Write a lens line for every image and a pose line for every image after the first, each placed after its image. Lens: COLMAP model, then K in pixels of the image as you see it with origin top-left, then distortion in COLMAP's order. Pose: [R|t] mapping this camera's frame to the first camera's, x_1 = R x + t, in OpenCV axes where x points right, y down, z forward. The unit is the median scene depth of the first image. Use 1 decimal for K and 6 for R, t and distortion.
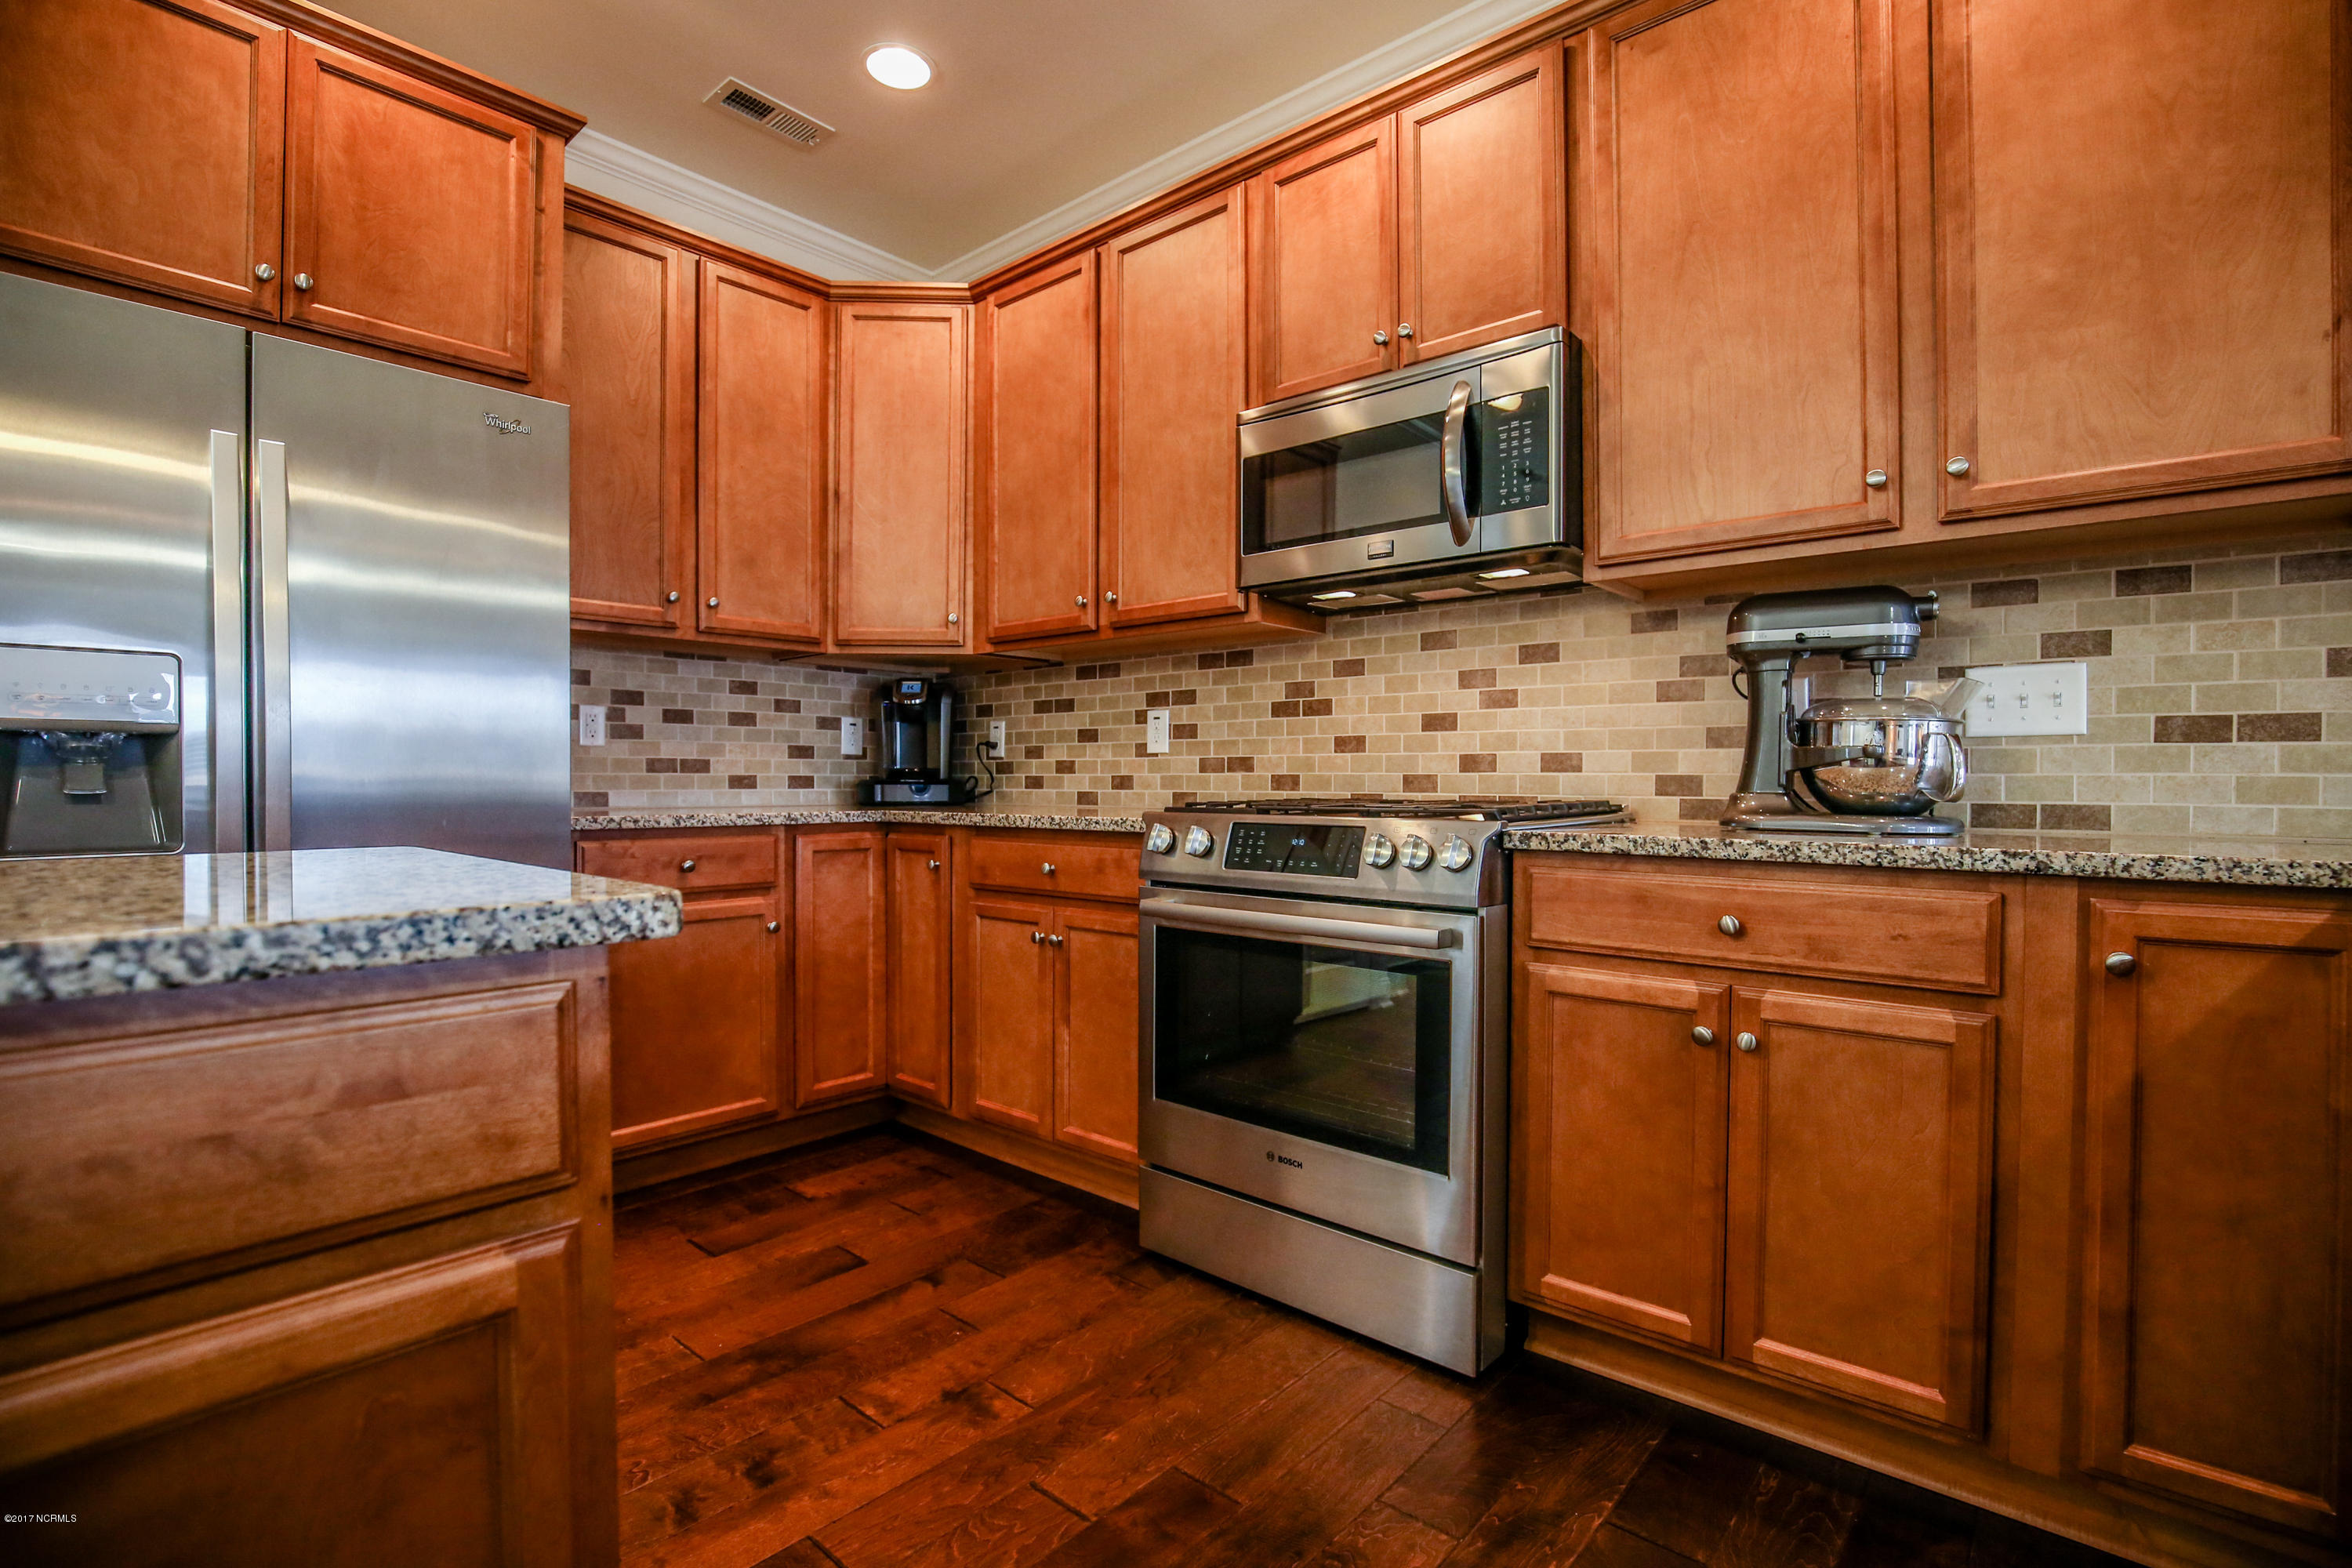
lens RADIAL K [[1081.4, 0, 1174.7], [0, 1081.4, 789.2], [0, 0, 1]] dist [-0.028788, 0.000803]
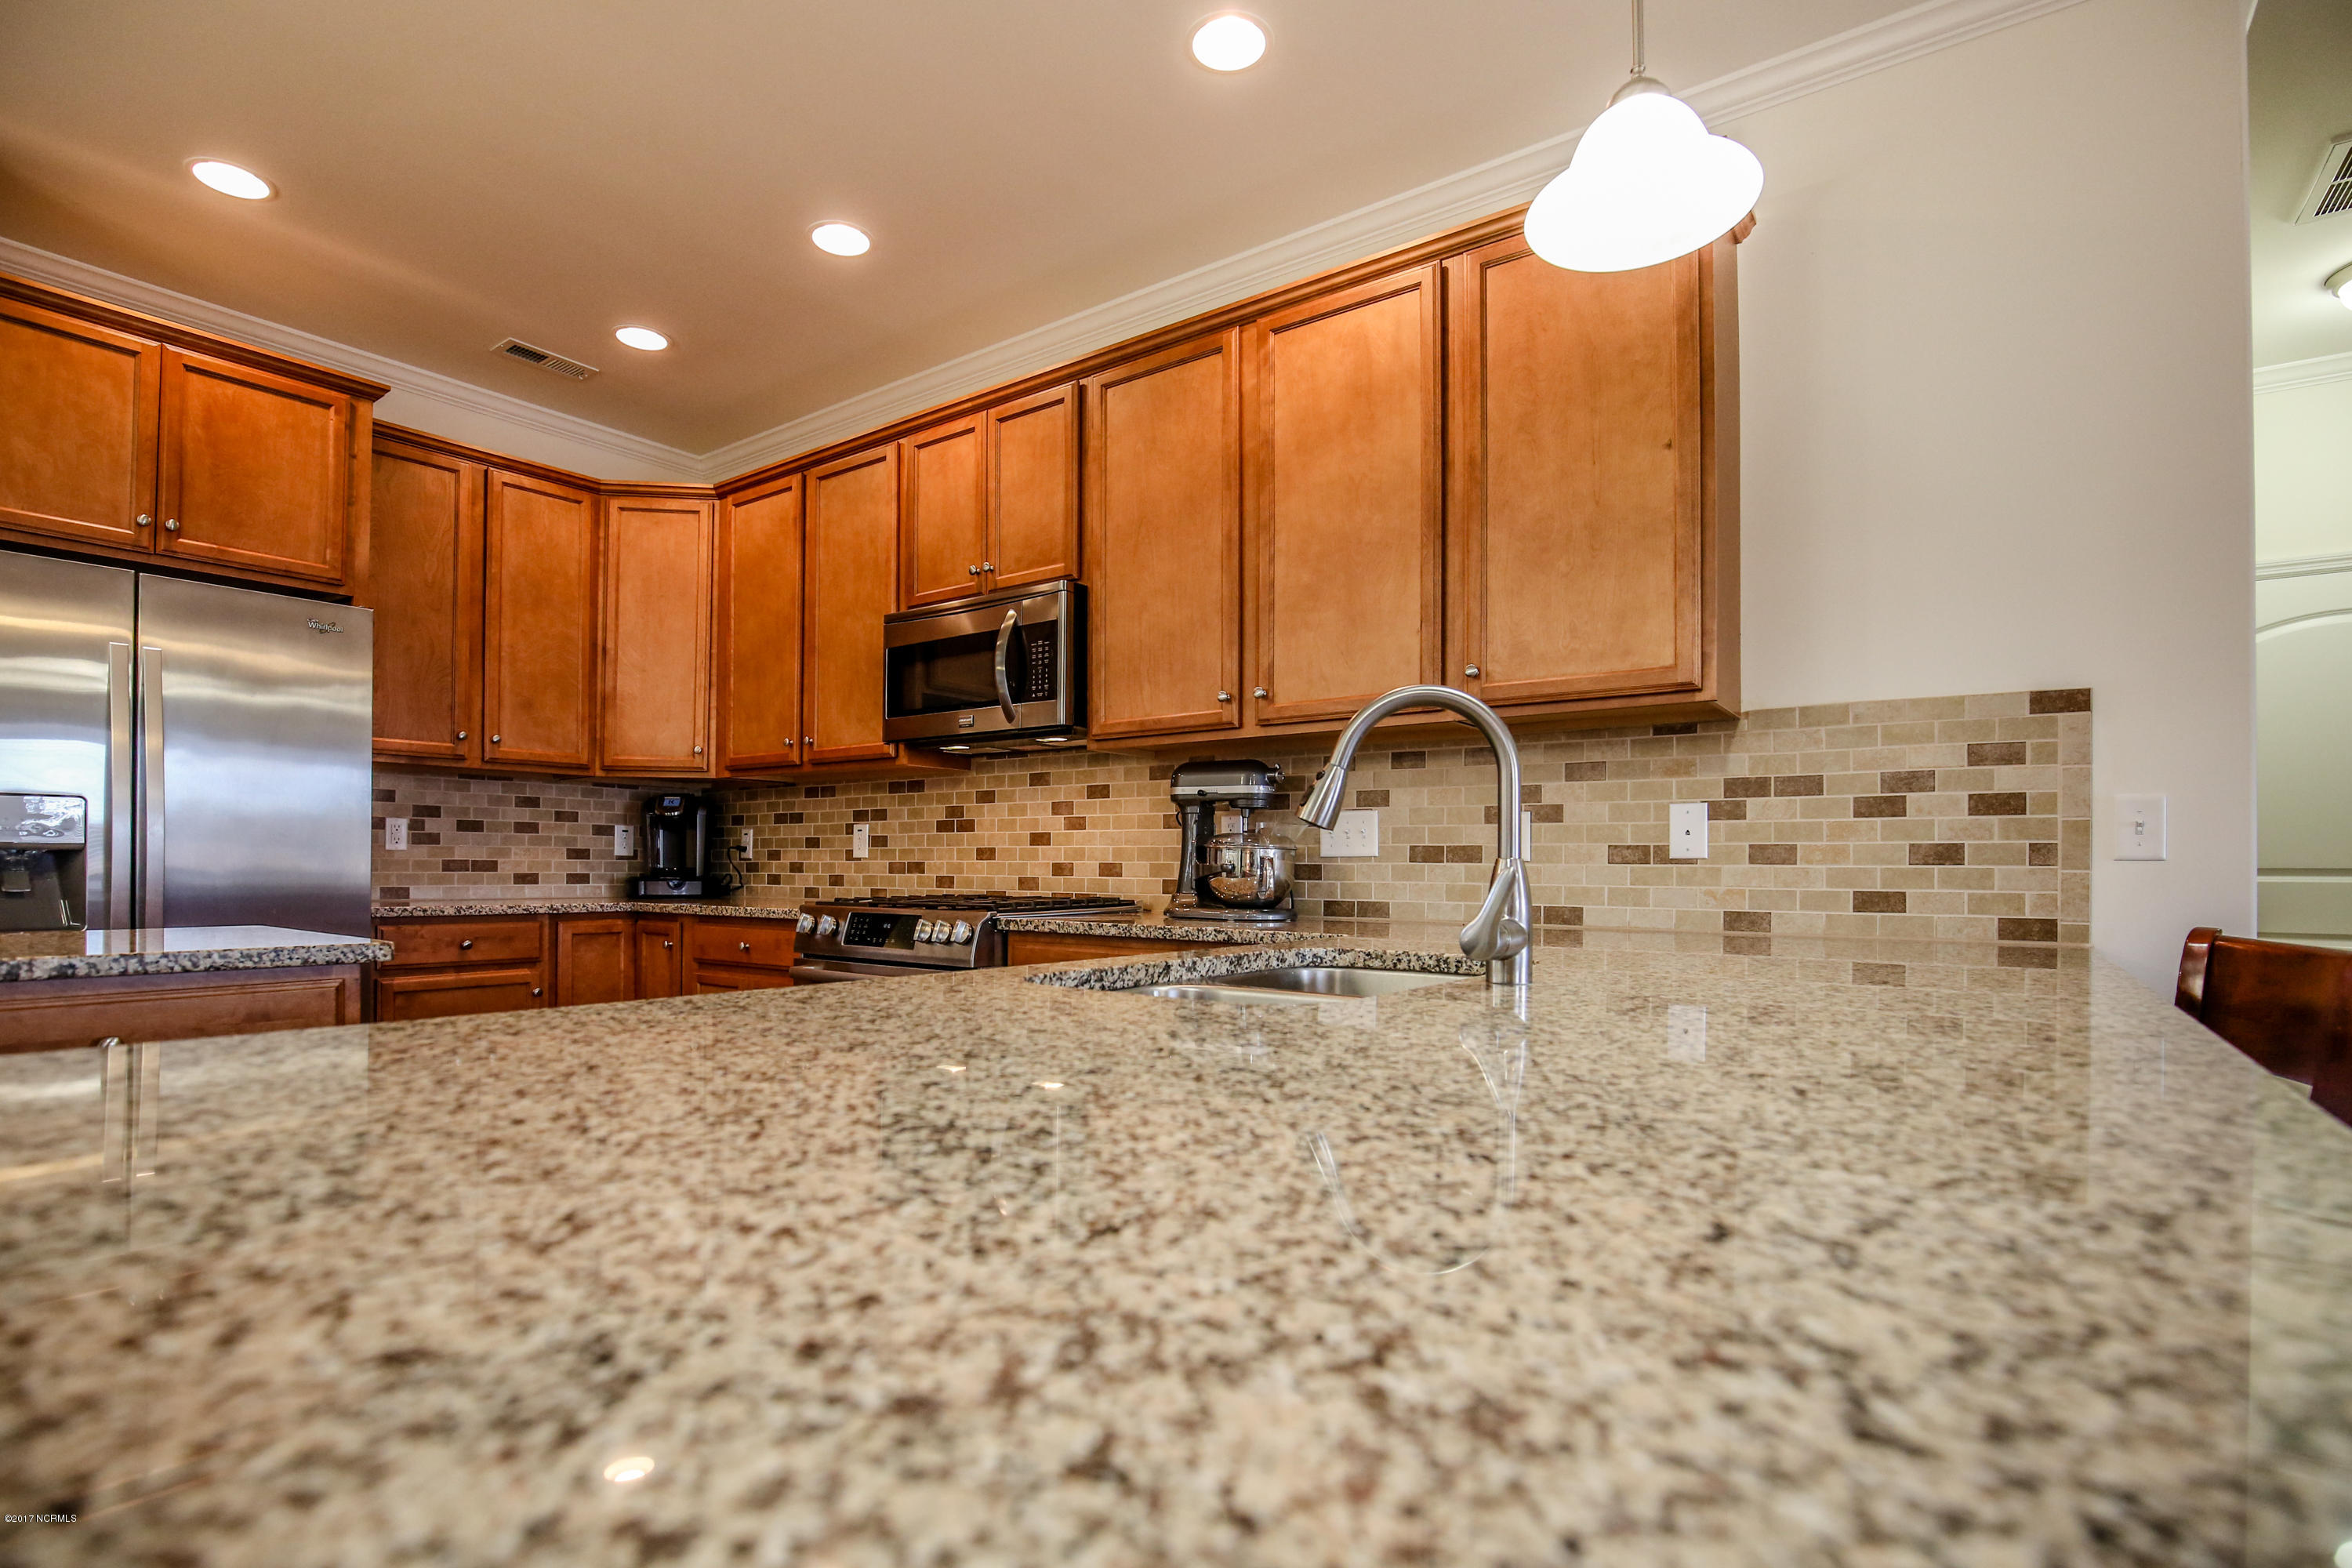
lens RADIAL K [[1132.1, 0, 1168.8], [0, 1132.1, 860.8], [0, 0, 1]] dist [-0.024864, -0.000400]
pose [[0.996374, 0.004364, 0.084966, 0.278899], [-0.003158, 0.999892, -0.014321, -0.014002], [-0.085020, 0.014000, 0.996281, -0.431130]]
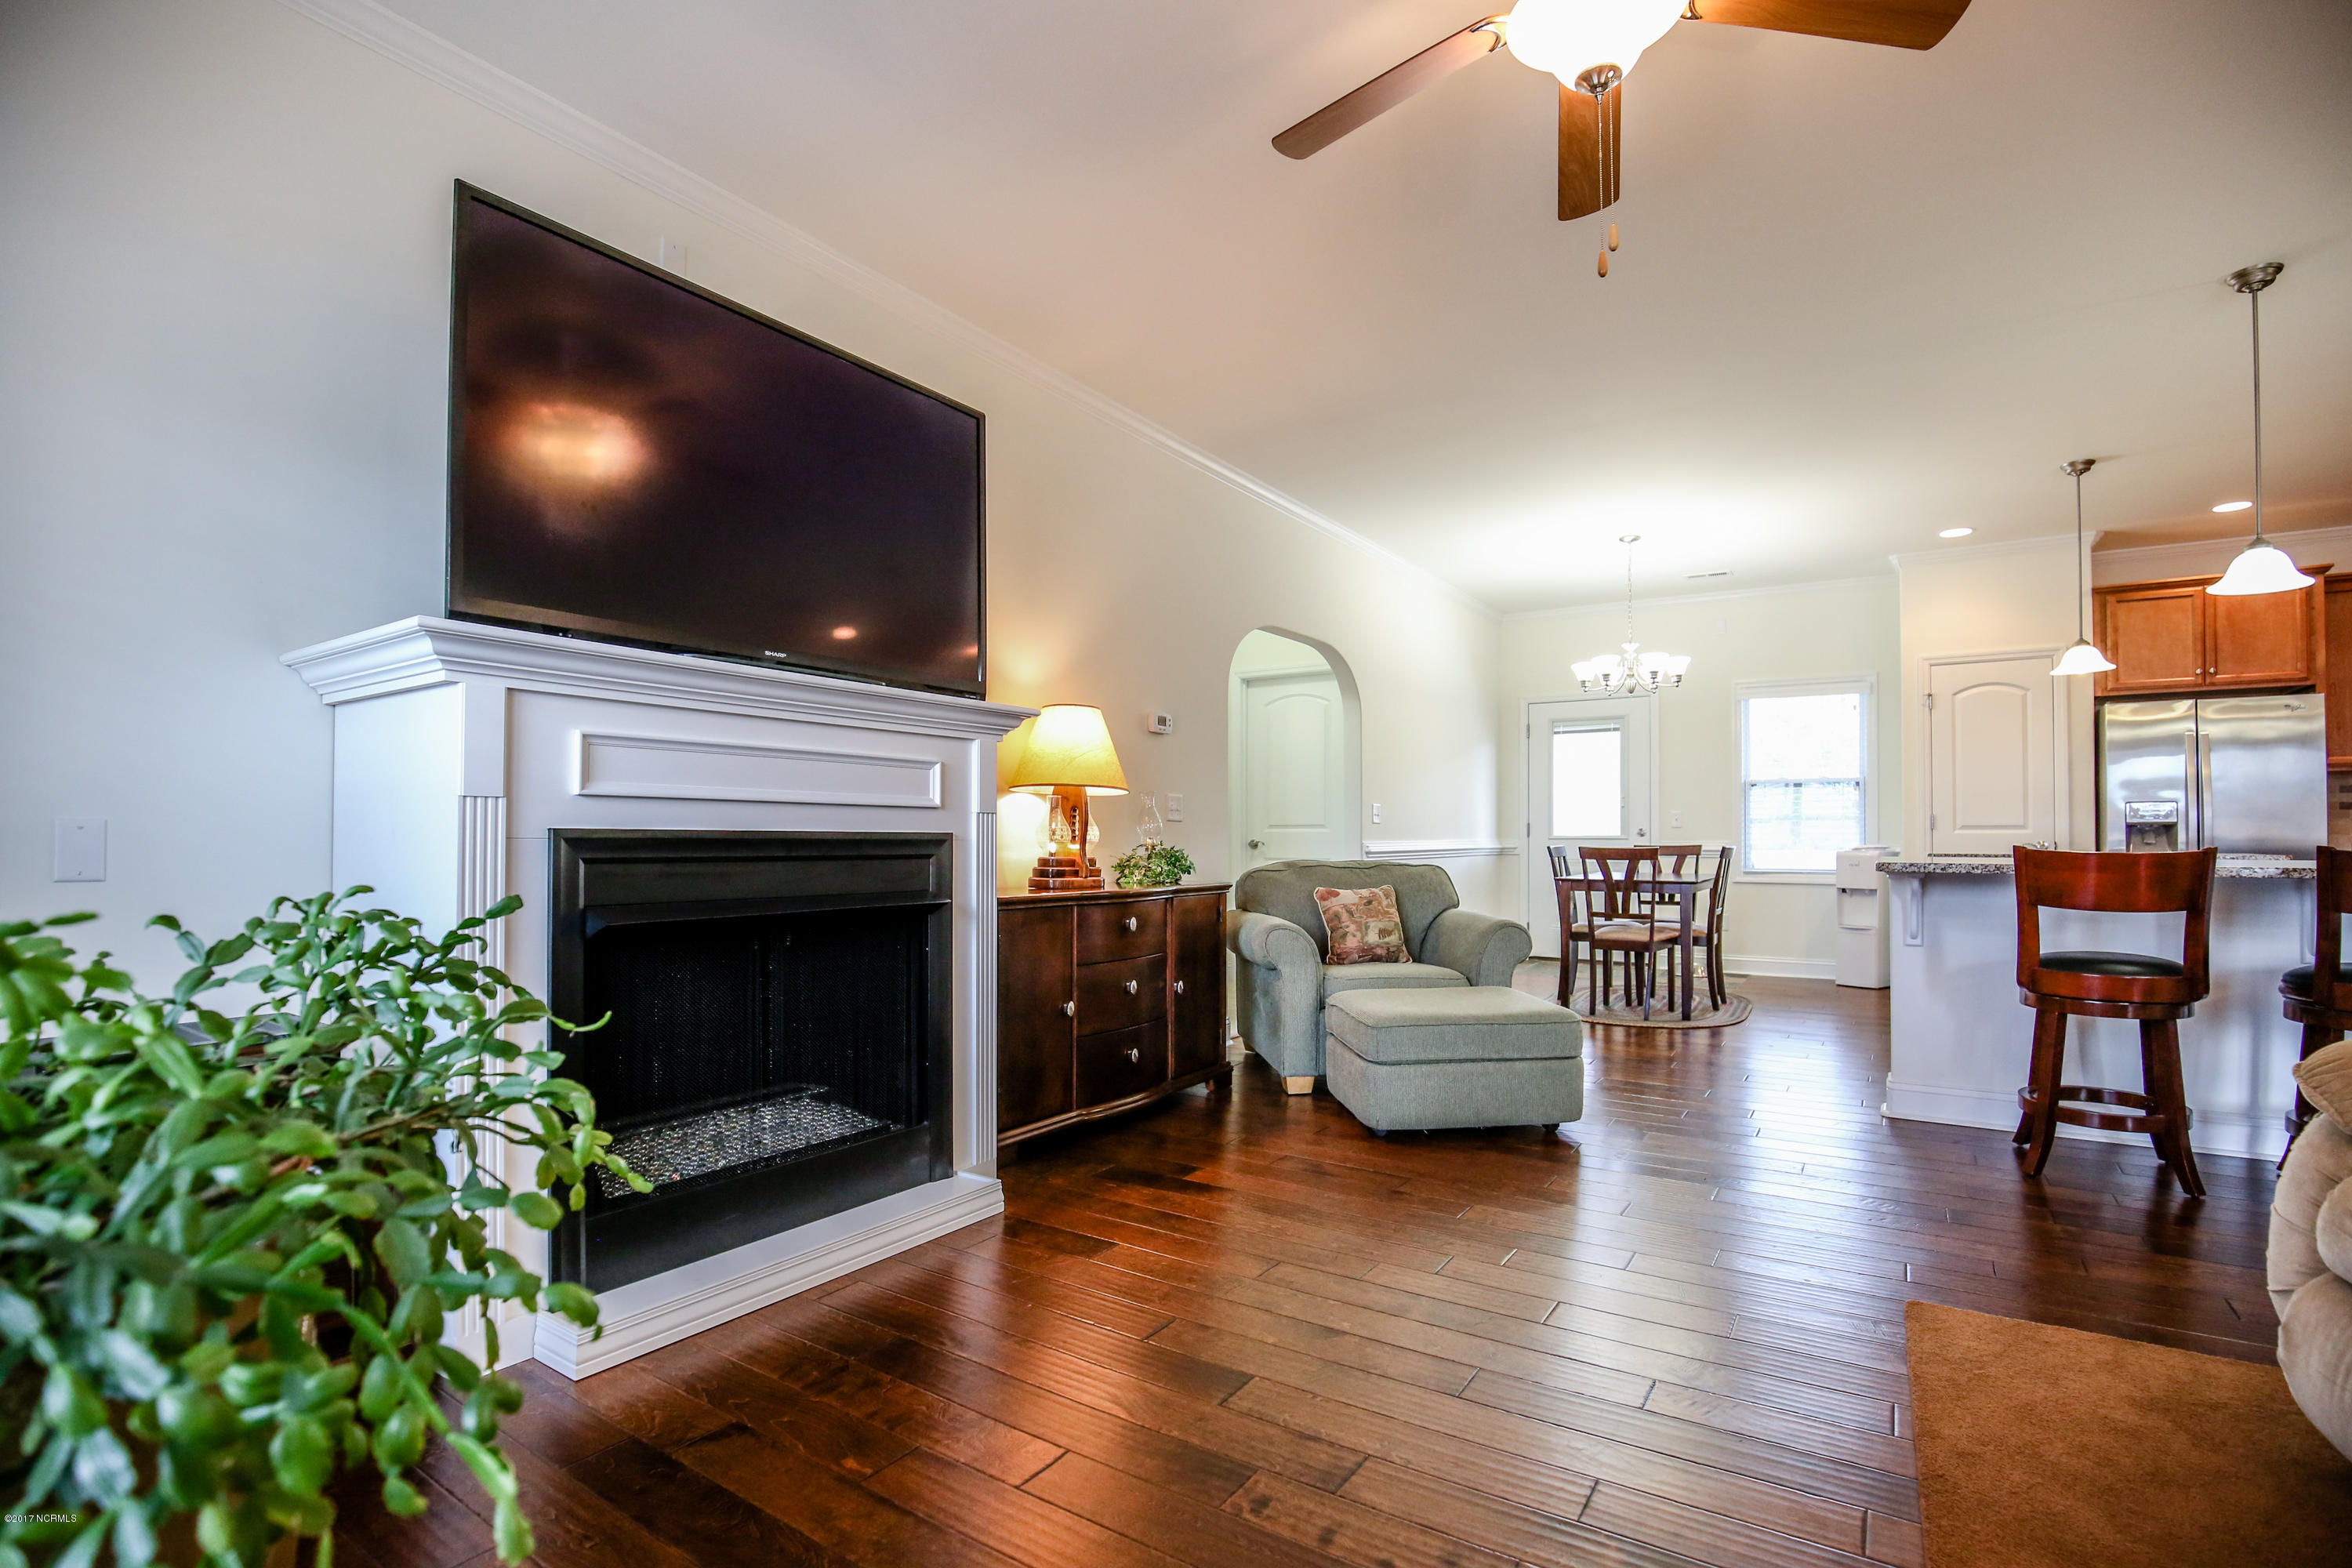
lens RADIAL K [[1089.4, 0, 1144.1], [0, 1089.4, 822.2], [0, 0, 1]] dist [-0.000857, -0.008184]
pose [[0.117824, -0.015555, -0.992913, 1.350381], [-0.012918, 0.999769, -0.017196, 0.025157], [0.992950, 0.014852, 0.117596, -1.728079]]
